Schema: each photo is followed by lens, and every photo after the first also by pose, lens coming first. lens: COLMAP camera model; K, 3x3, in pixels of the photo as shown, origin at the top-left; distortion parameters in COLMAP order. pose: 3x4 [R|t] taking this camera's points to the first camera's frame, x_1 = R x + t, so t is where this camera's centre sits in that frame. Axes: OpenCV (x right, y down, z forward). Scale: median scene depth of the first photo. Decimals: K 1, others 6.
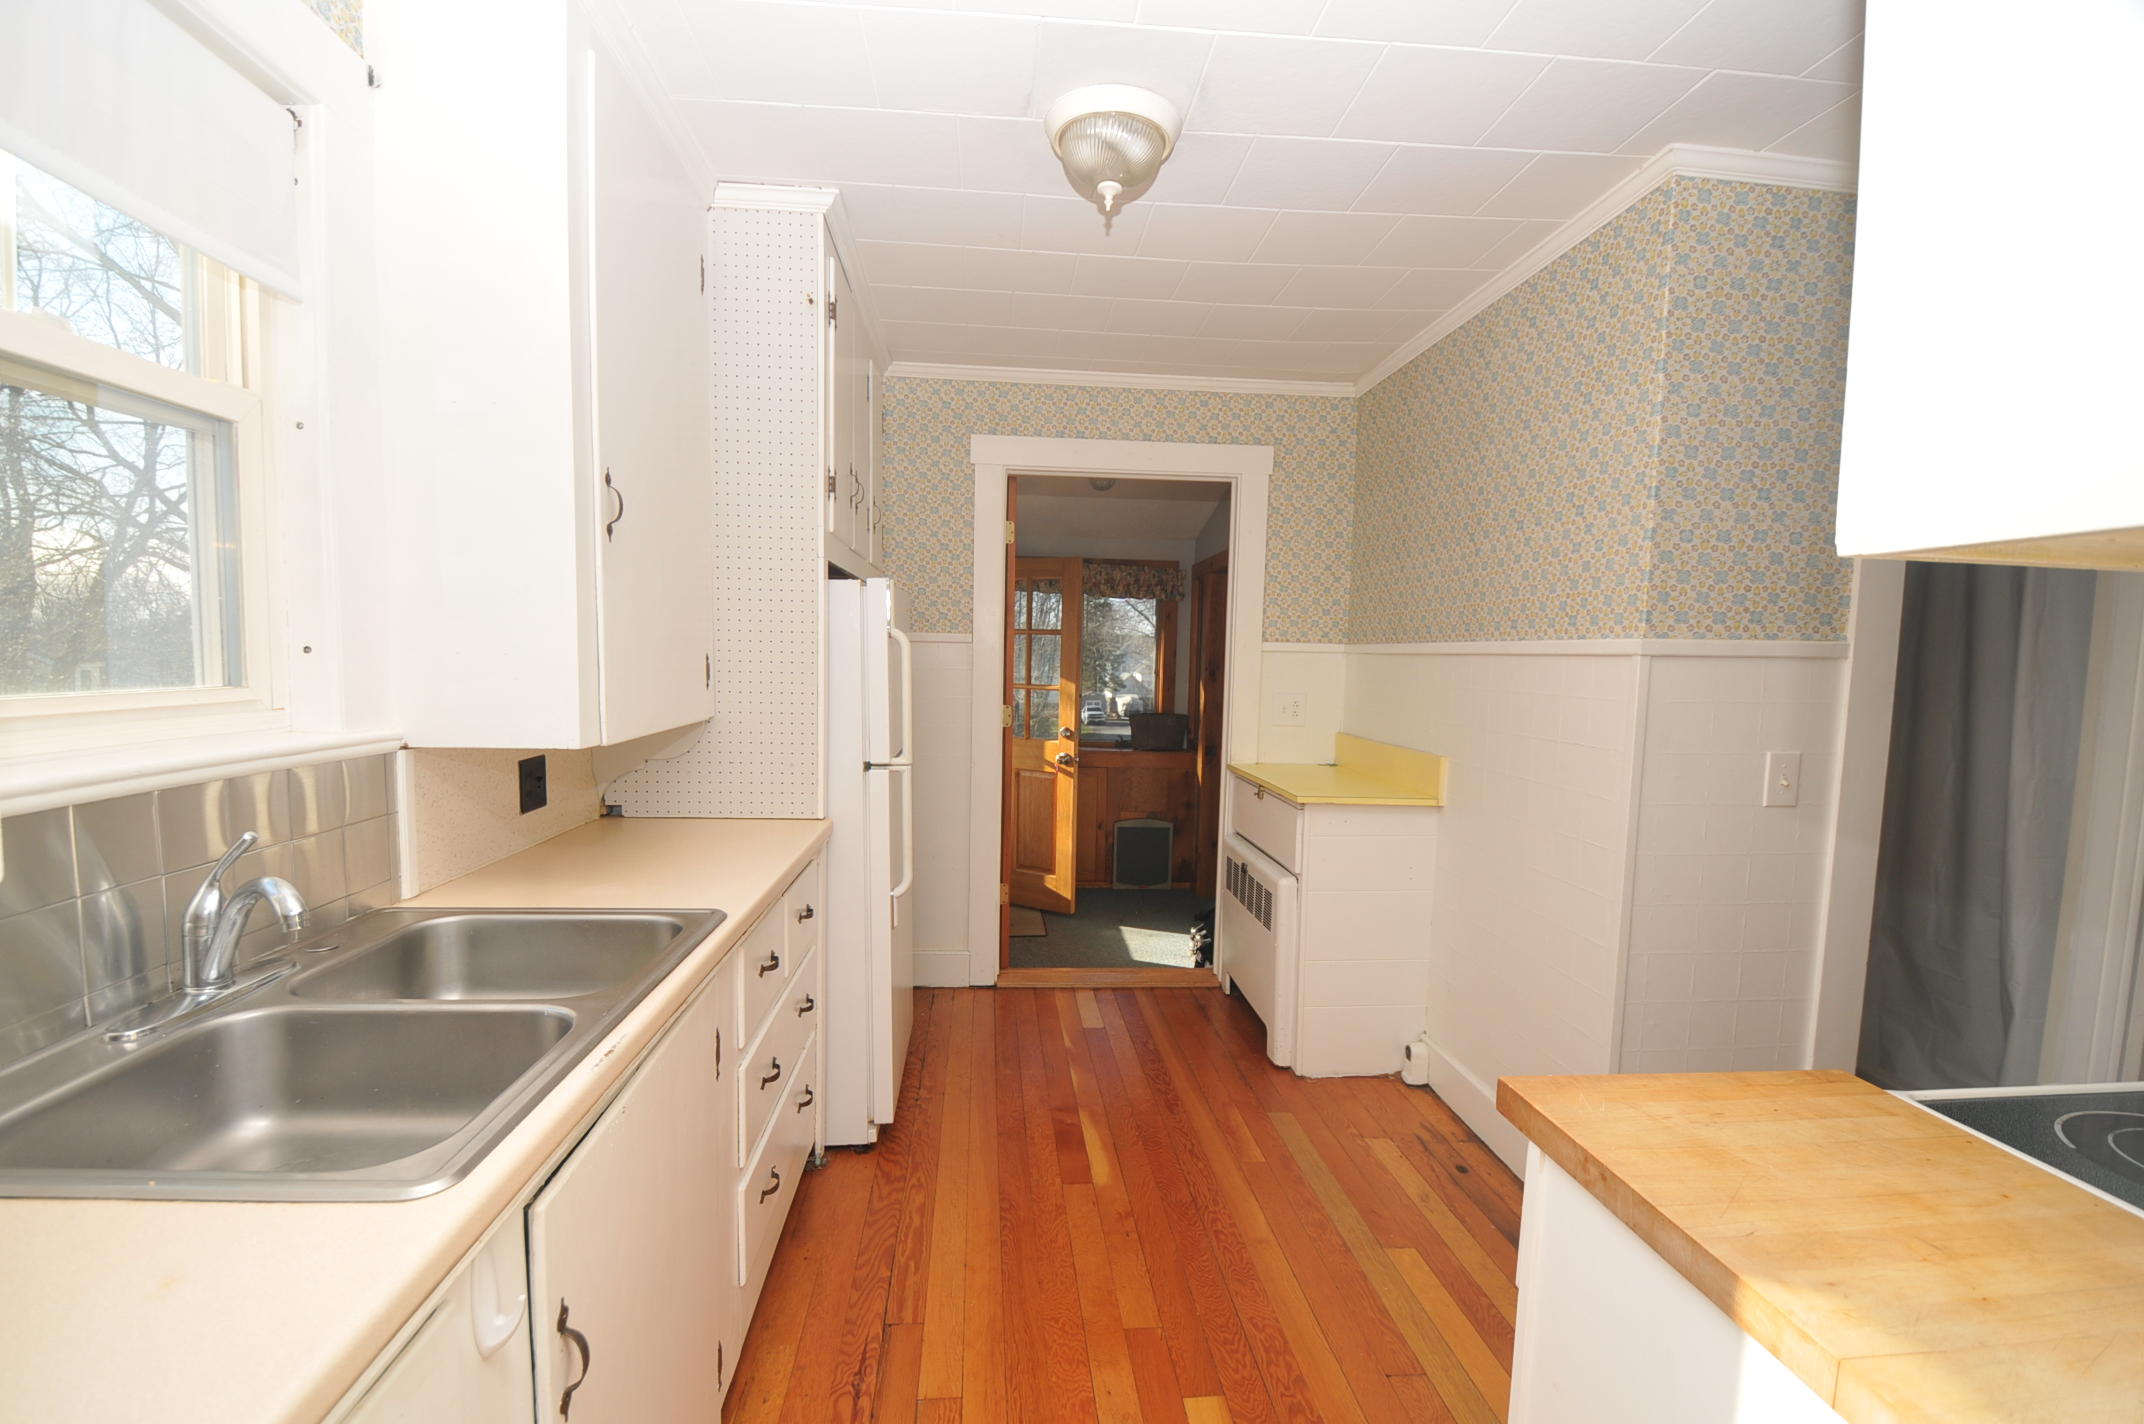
lens RADIAL K [[941.4, 0, 1072.3], [0, 941.4, 732.3], [0, 0, 1]] dist [0.007148, -0.017341]
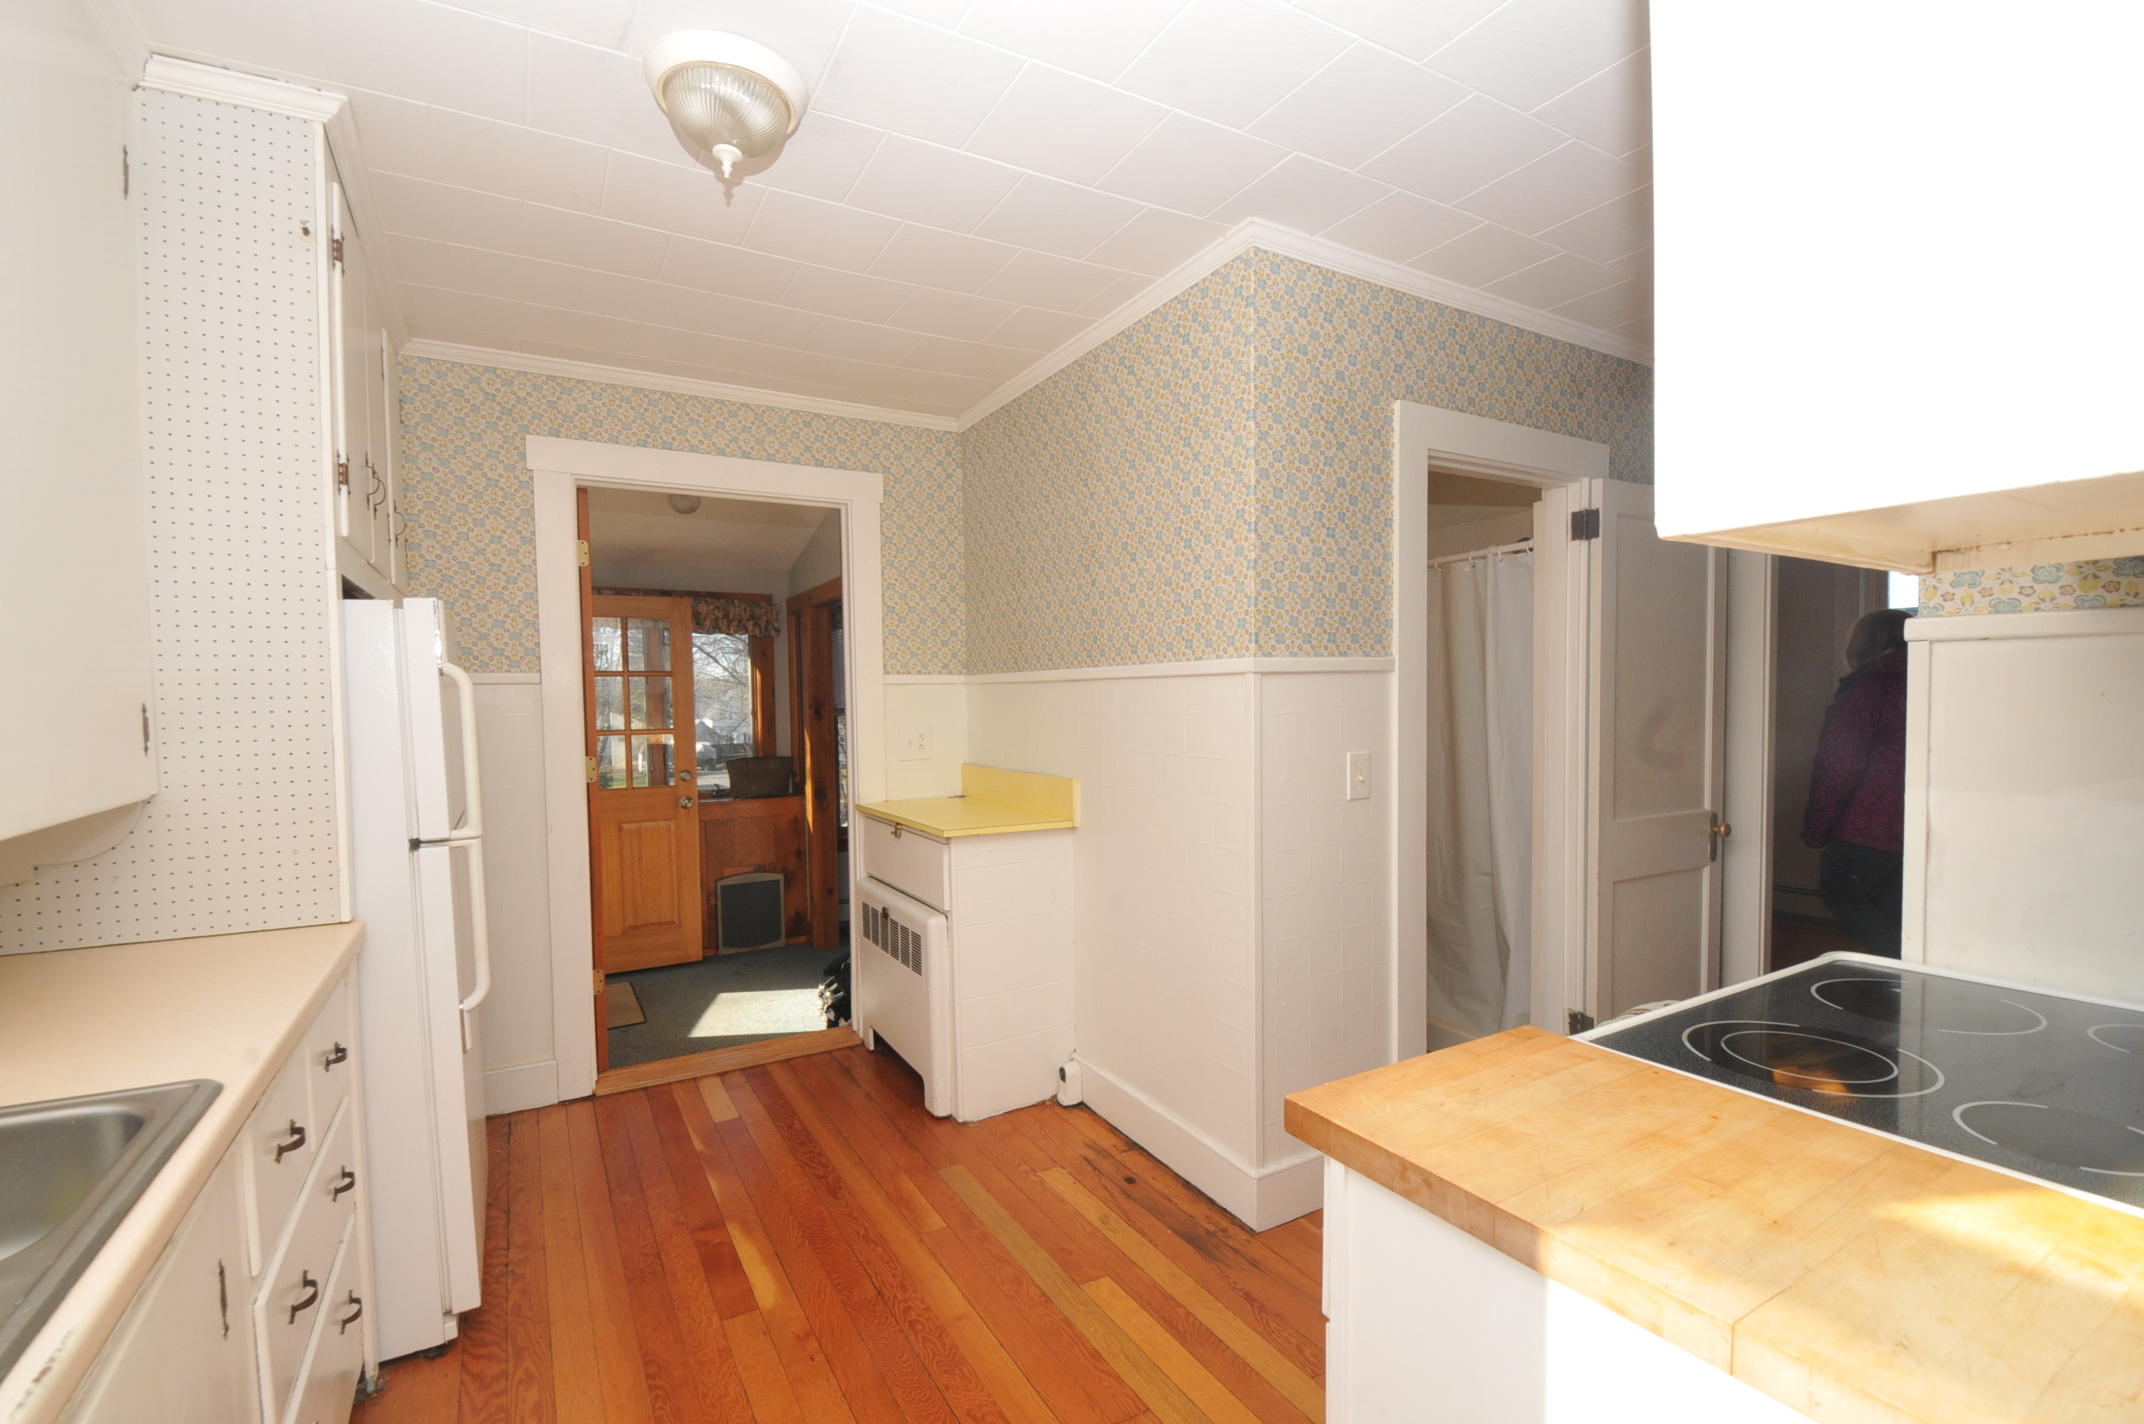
lens RADIAL K [[941.4, 0, 1073.9], [0, 941.4, 730.5], [0, 0, 1]] dist [0.007148, -0.017341]
pose [[0.904629, -0.050856, 0.423155, -0.054910], [0.068968, 0.997237, -0.027592, 0.002016], [-0.420583, 0.054145, 0.905637, 0.085249]]
